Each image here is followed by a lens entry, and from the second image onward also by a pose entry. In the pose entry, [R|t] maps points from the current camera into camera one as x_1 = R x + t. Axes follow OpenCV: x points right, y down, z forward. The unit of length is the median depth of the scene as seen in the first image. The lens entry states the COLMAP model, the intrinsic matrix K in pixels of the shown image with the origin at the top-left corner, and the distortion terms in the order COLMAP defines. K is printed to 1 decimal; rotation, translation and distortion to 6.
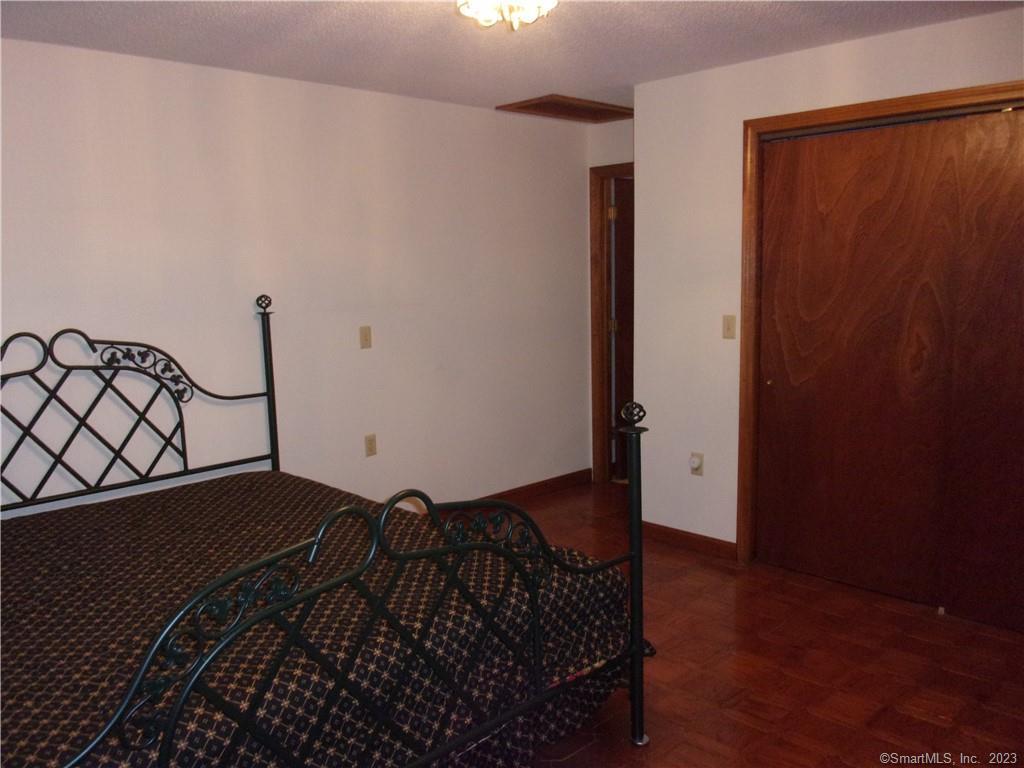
lens RADIAL K [[848.9, 0, 511.2], [0, 848.9, 387.3], [0, 0, 1]] dist [0.004568, -0.023281]
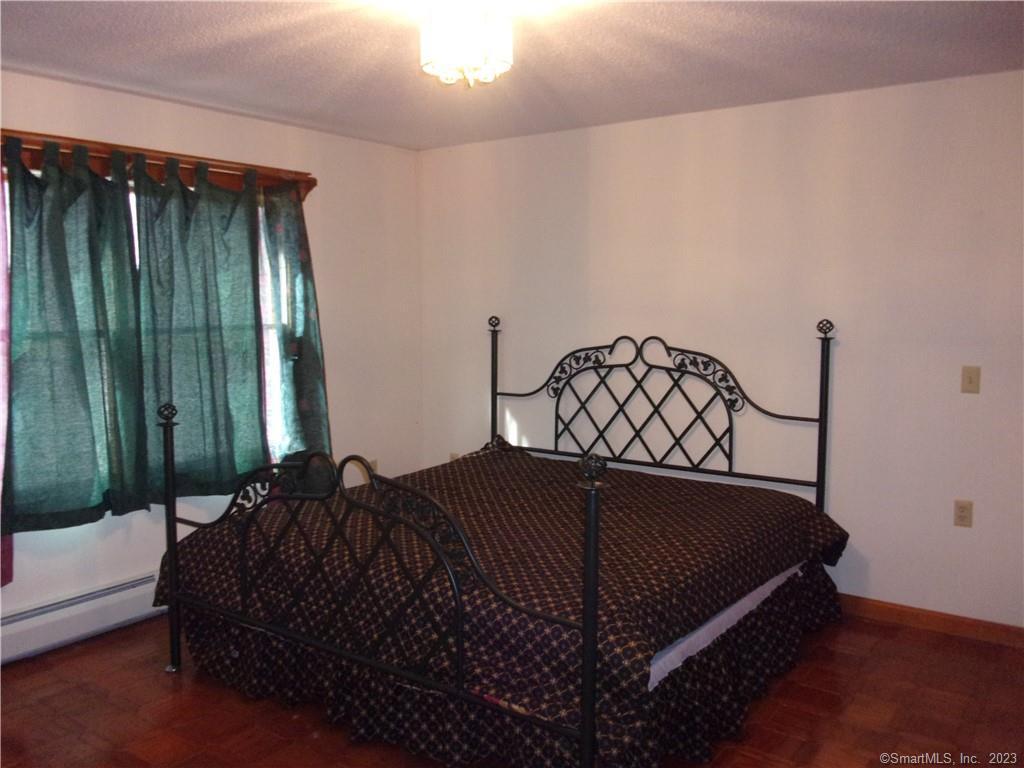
lens RADIAL K [[848.9, 0, 511.2], [0, 848.9, 387.3], [0, 0, 1]] dist [0.004568, -0.023281]
pose [[0.152183, 0.134157, -0.979205, 0.676153], [-0.136698, 0.984080, 0.113580, -0.102755], [0.978853, 0.116571, 0.168100, 0.543794]]
